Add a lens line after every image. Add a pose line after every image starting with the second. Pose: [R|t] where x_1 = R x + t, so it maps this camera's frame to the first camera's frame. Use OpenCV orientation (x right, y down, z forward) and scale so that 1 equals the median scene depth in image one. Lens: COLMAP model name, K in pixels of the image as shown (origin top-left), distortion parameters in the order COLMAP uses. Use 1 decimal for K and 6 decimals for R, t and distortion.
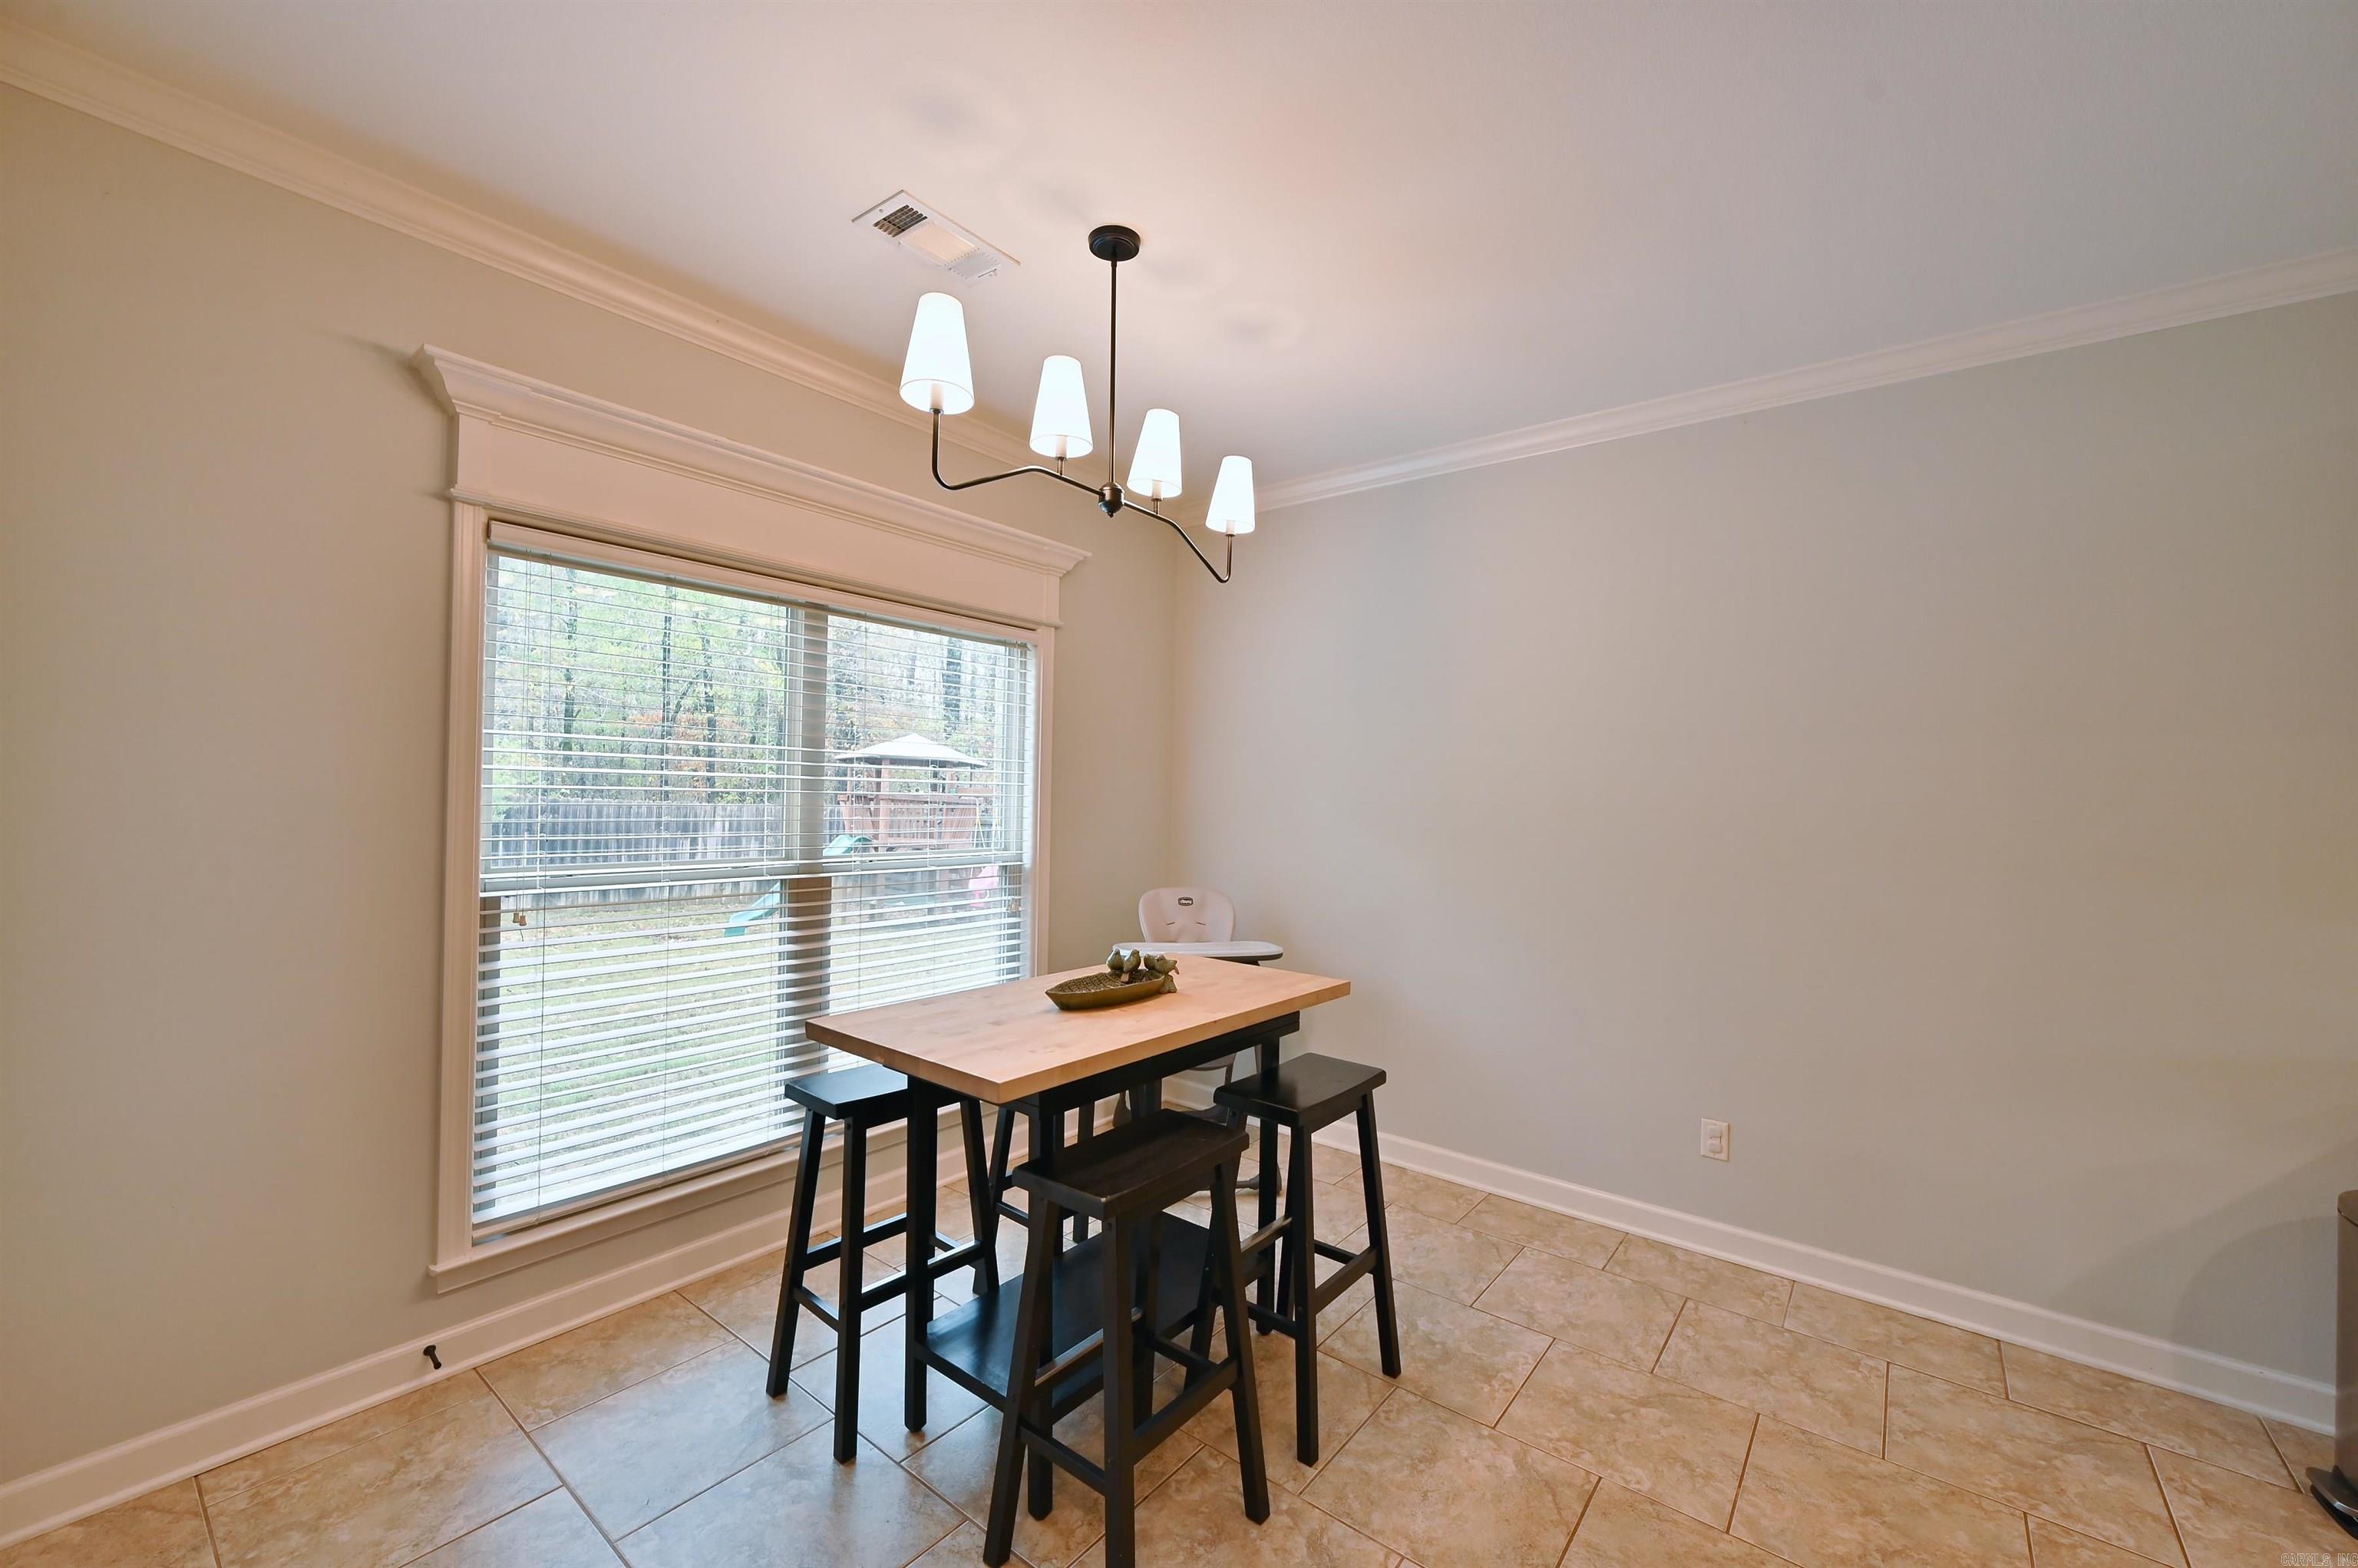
lens RADIAL K [[941.5, 0, 1199.1], [0, 941.5, 789.5], [0, 0, 1]] dist [-0.003476, 0.000500]
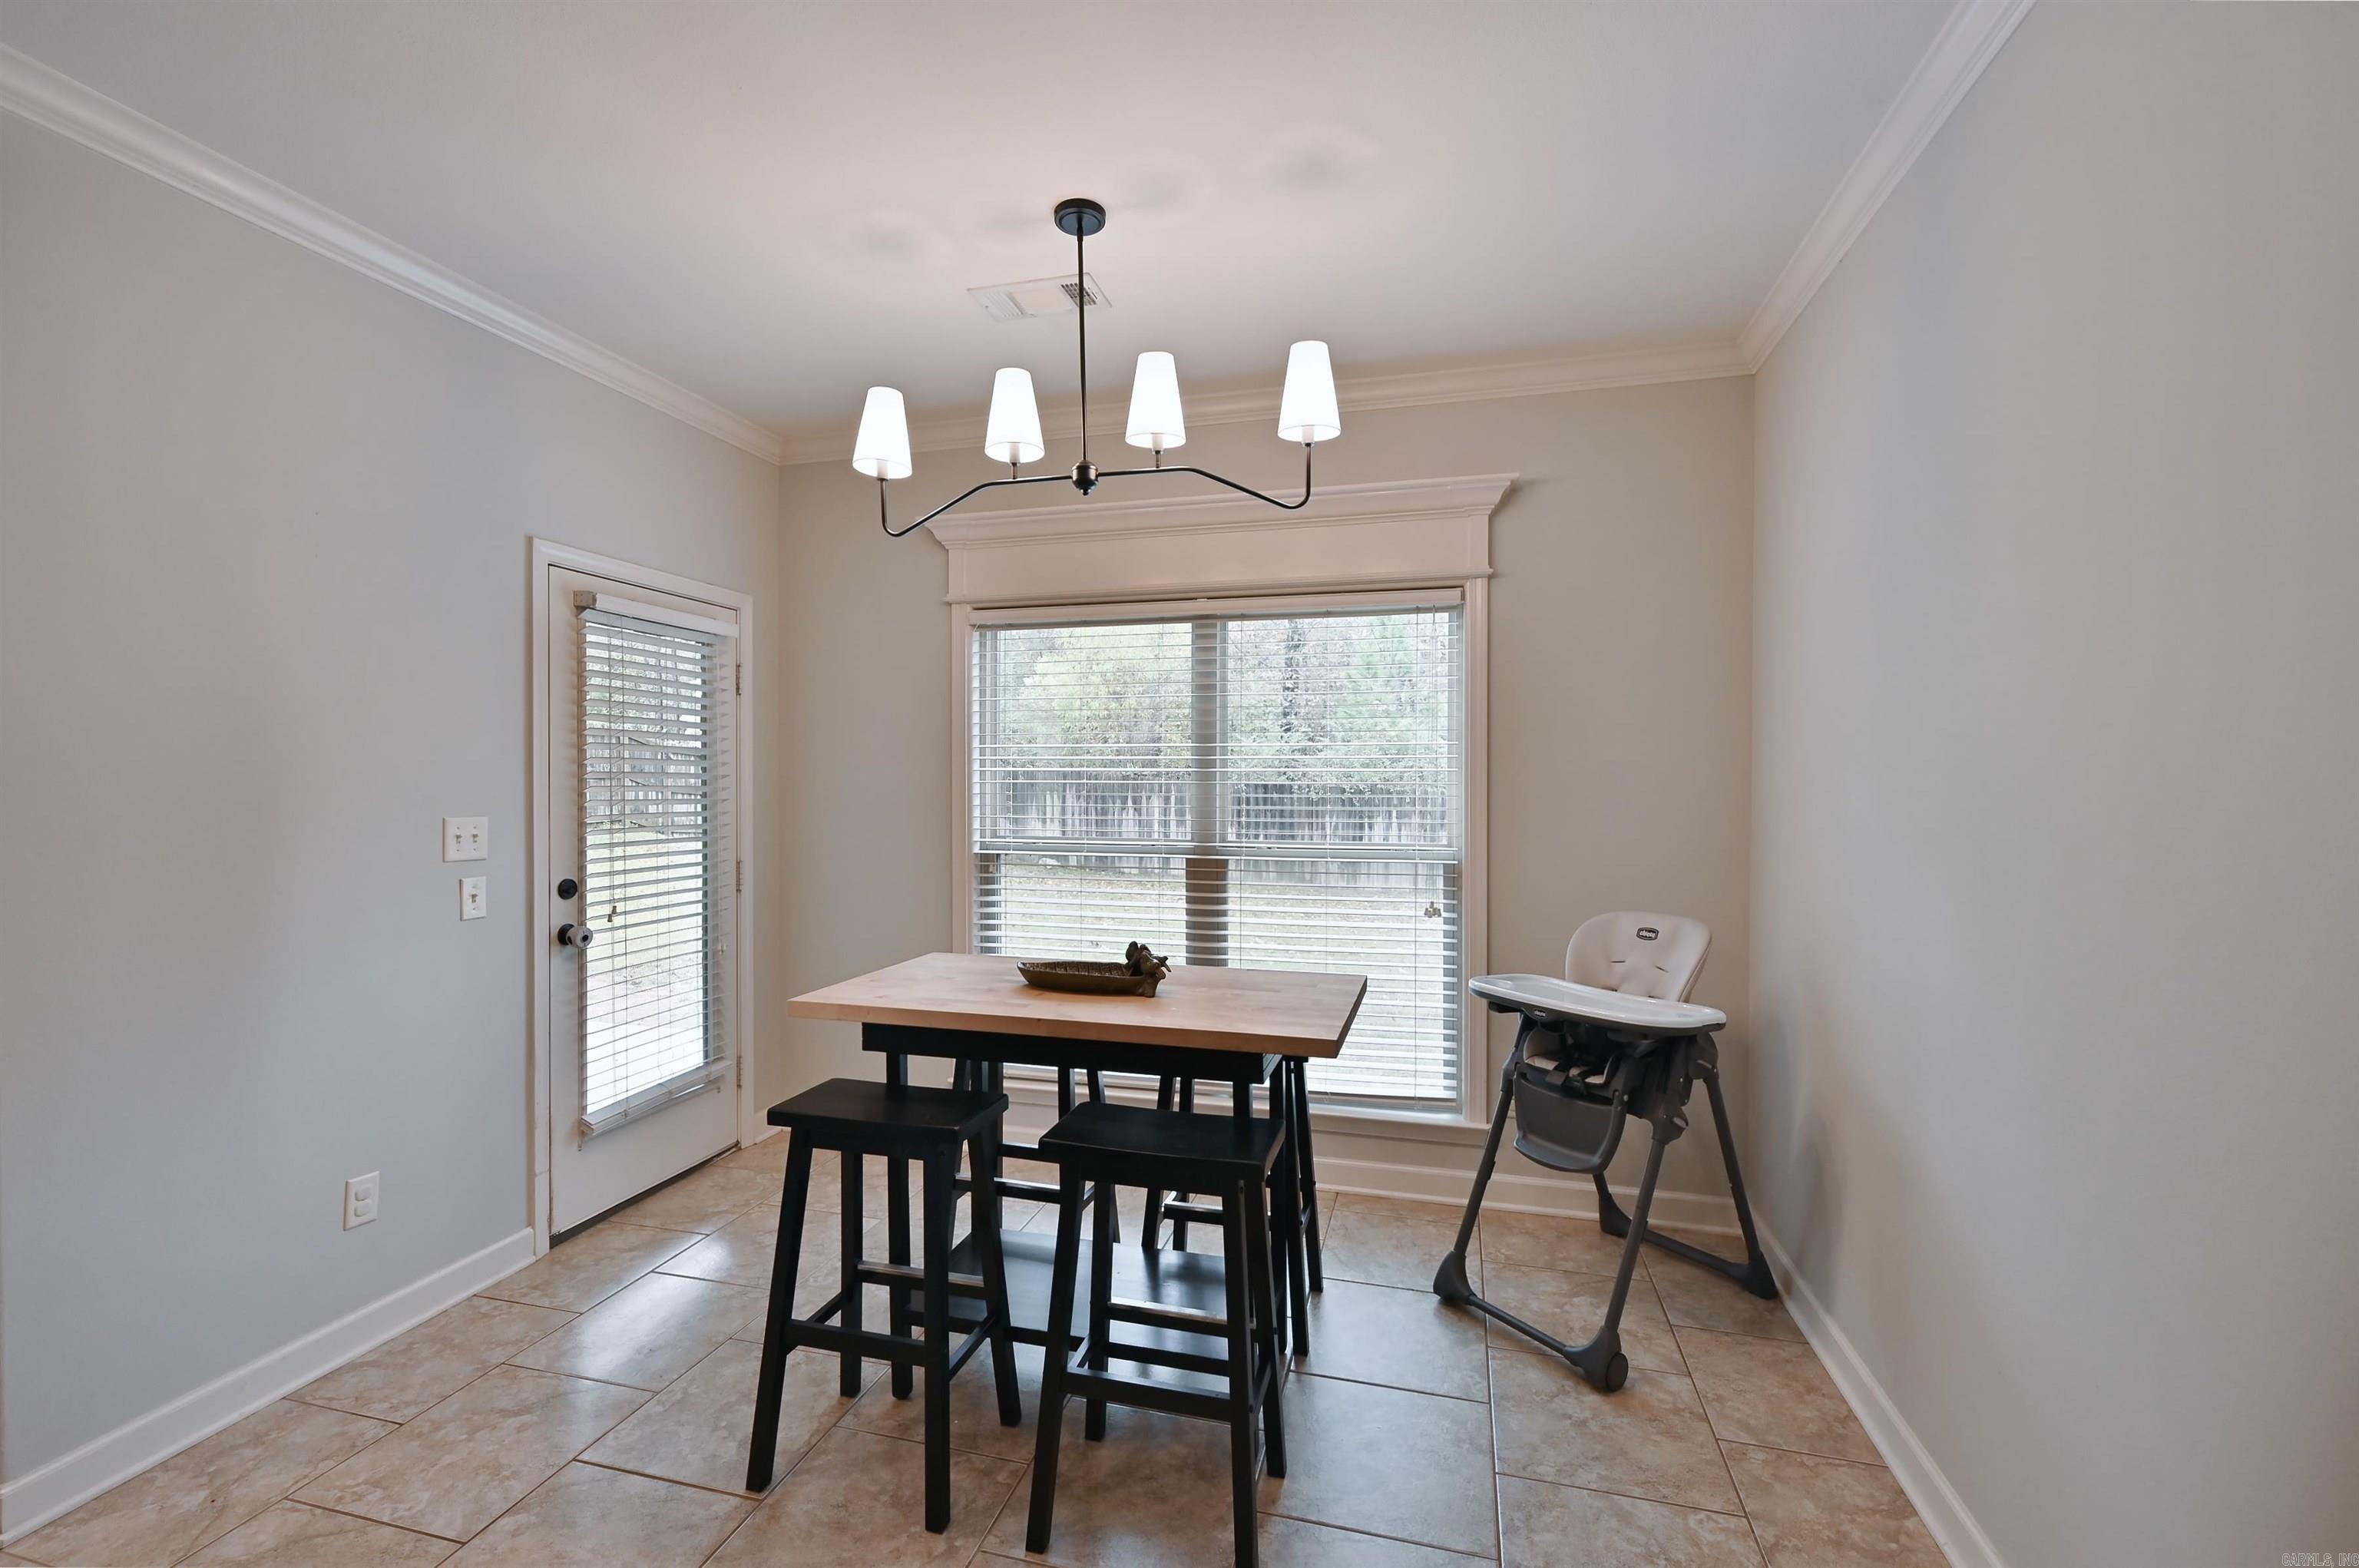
lens RADIAL K [[978.3, 0, 1188.6], [0, 978.3, 774.7], [0, 0, 1]] dist [0.004437, 0.000496]
pose [[0.383330, -0.018709, -0.923422, 0.652184], [0.016031, 0.999779, -0.013601, 0.009236], [0.923472, -0.009590, 0.383545, 0.525371]]
